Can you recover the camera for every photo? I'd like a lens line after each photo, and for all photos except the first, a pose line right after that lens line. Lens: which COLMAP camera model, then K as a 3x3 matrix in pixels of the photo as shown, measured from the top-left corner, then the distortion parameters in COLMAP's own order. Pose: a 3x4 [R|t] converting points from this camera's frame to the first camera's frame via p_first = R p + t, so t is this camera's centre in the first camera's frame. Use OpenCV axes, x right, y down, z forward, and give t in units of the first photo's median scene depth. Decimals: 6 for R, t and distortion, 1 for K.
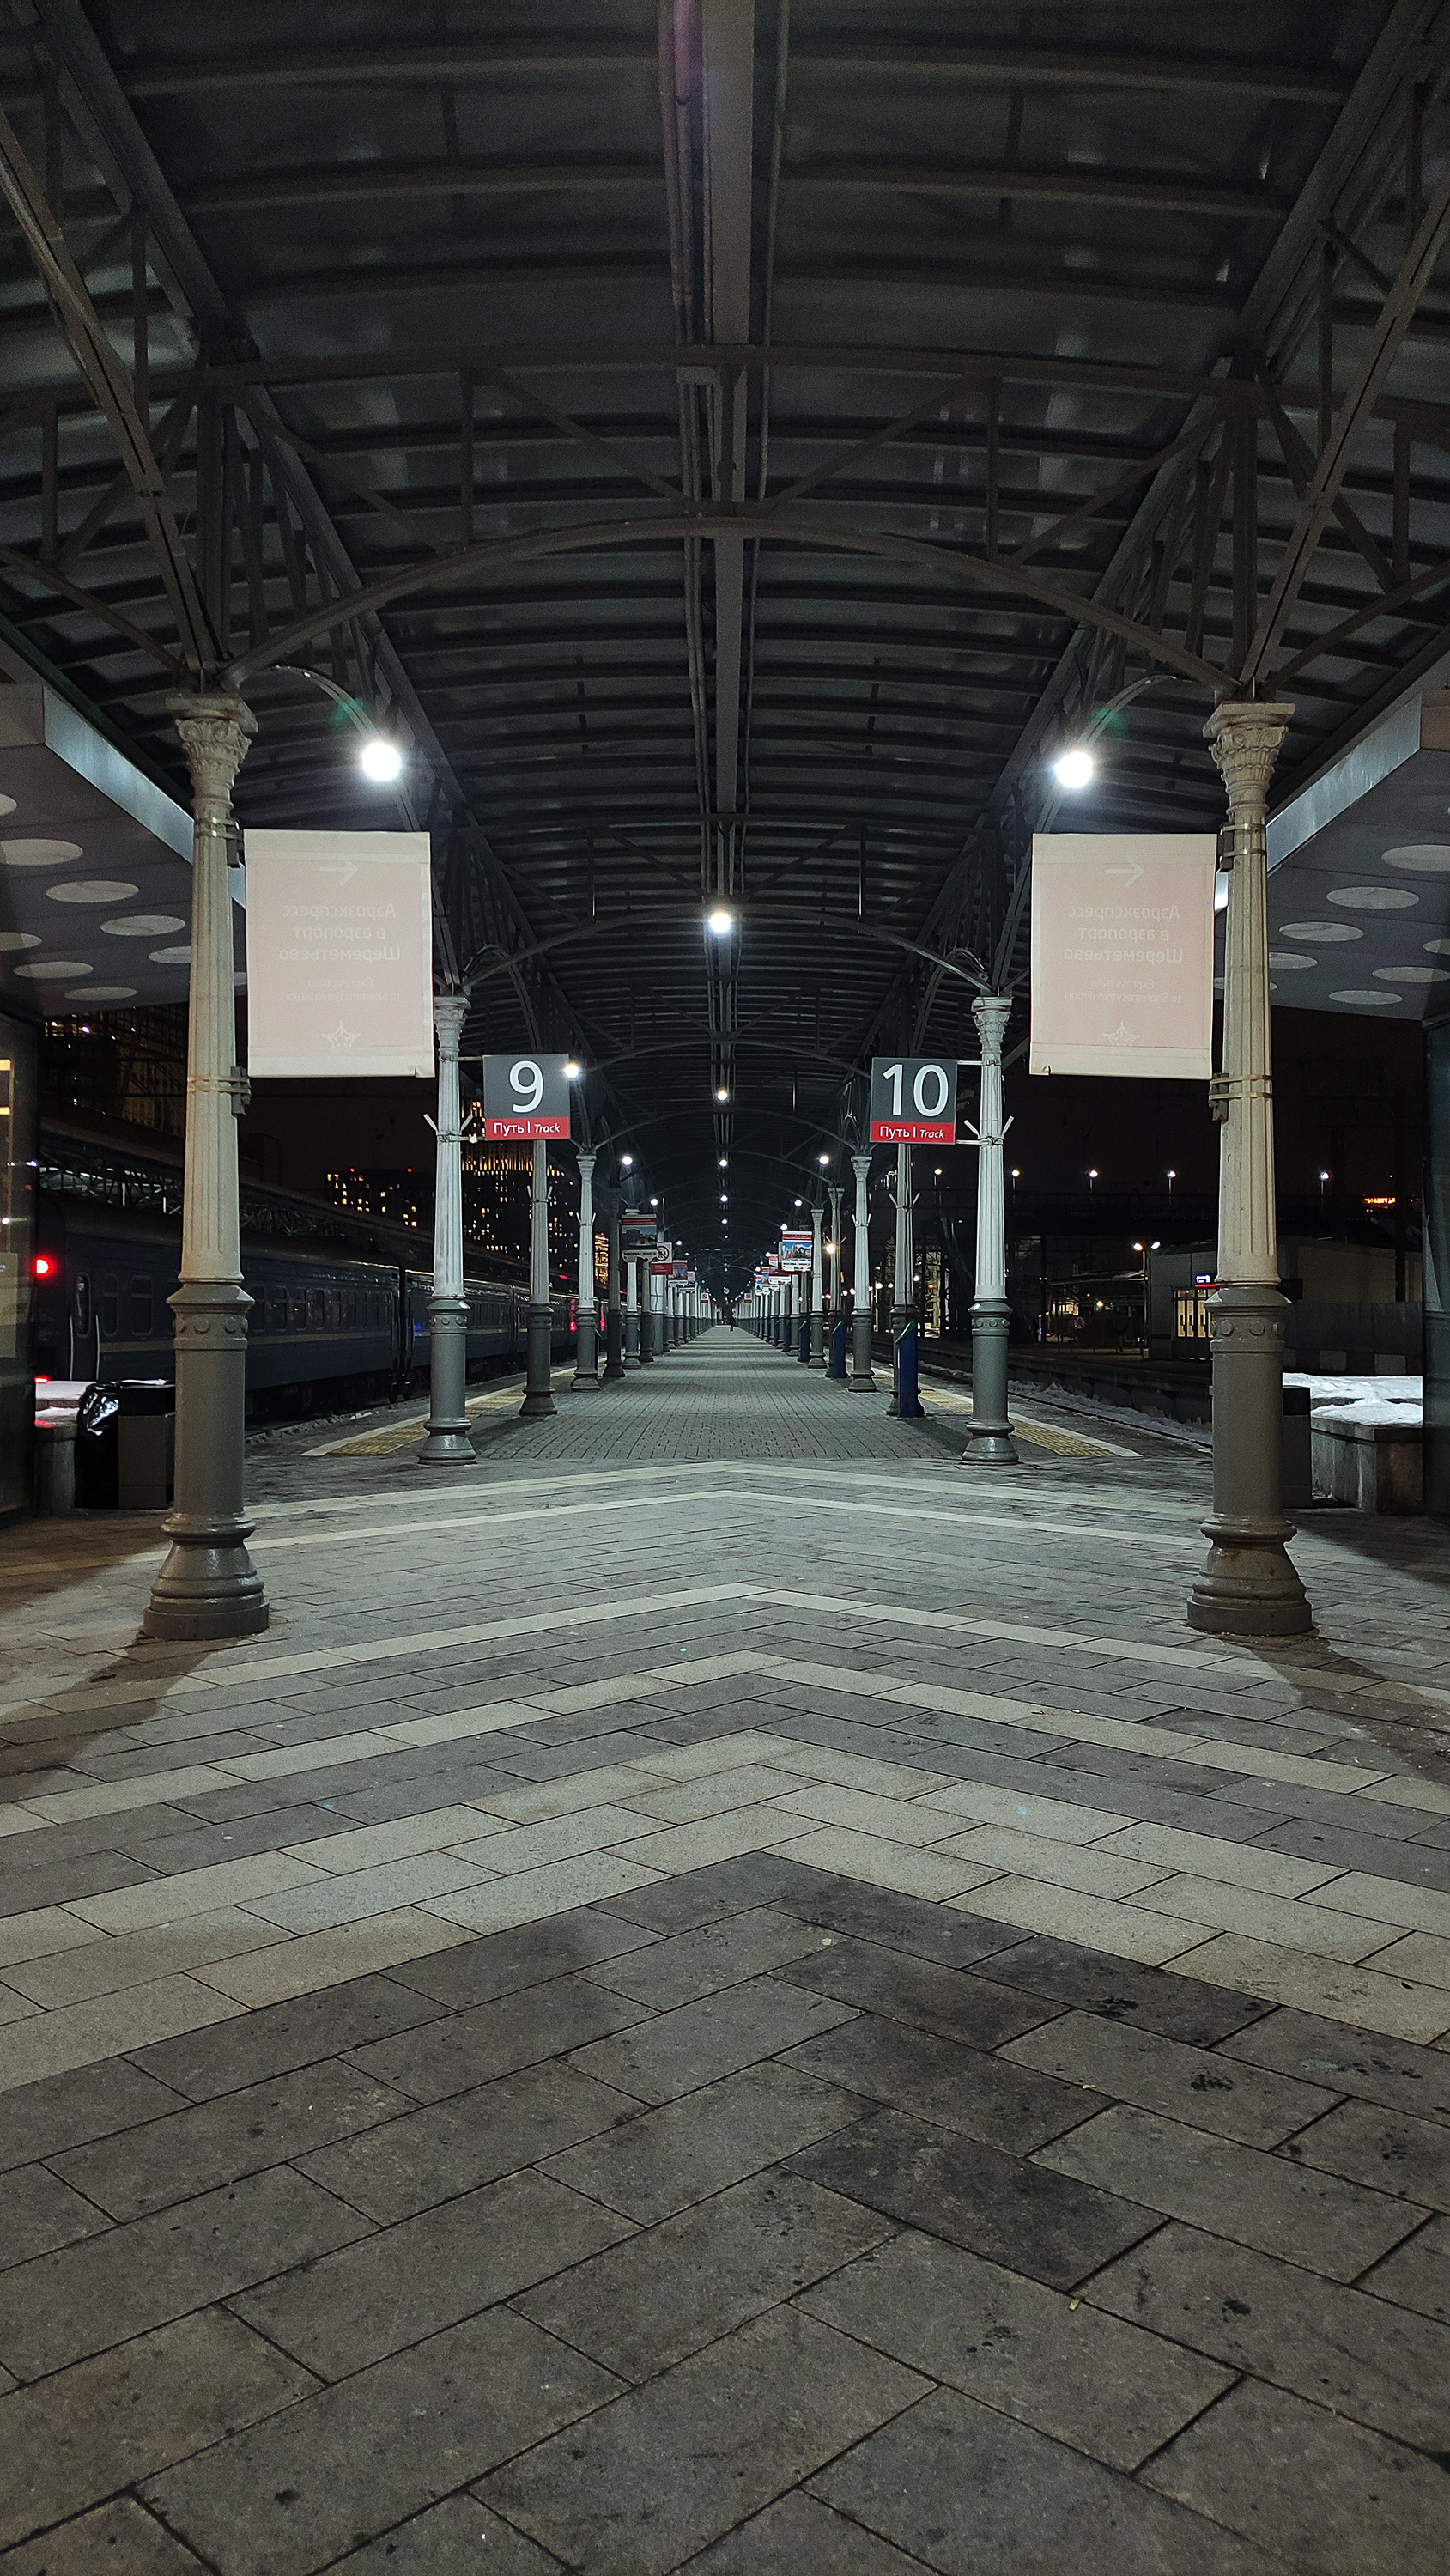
lens RADIAL K [[1870.6, 0, 725.0], [0, 1870.6, 1288.0], [0, 0, 1]] dist [0.101644, -0.006826]
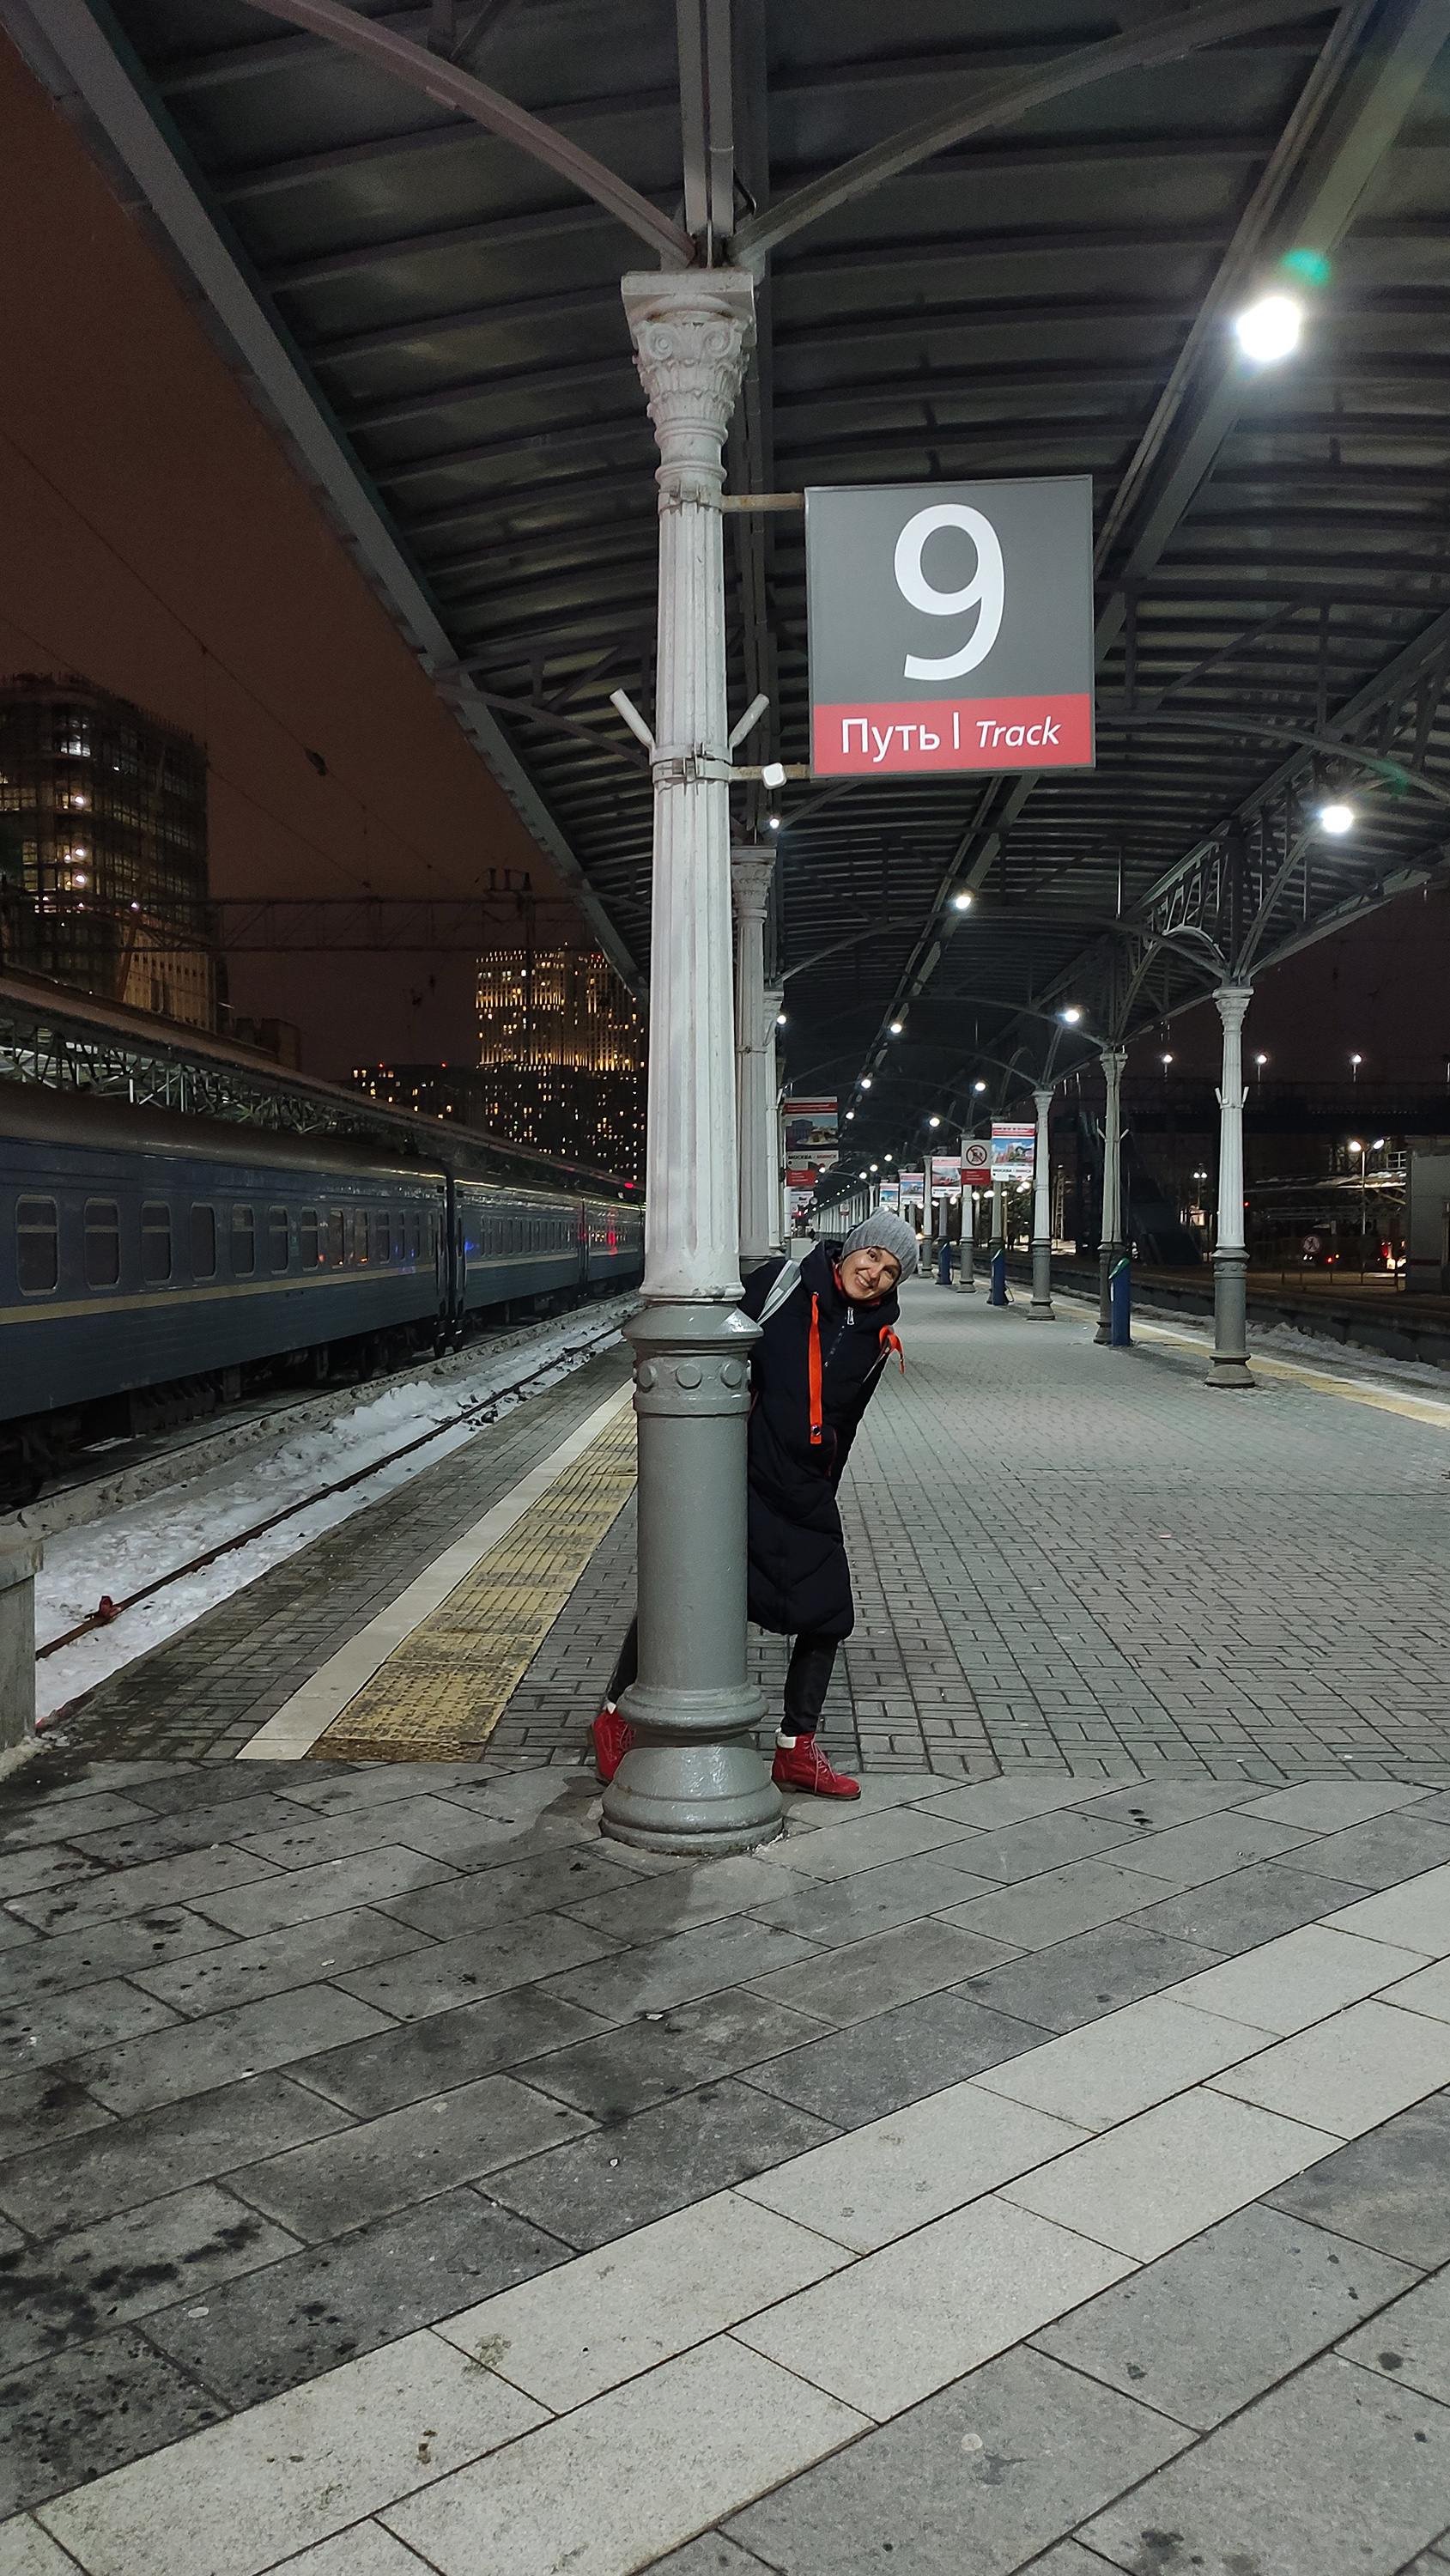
lens RADIAL K [[1870.6, 0, 725.0], [0, 1870.6, 1288.0], [0, 0, 1]] dist [0.101644, -0.006826]
pose [[0.999872, -0.000580, -0.016009, -0.060453], [0.001395, 0.998702, 0.050914, -0.005366], [0.015959, -0.050930, 0.998575, 0.305100]]
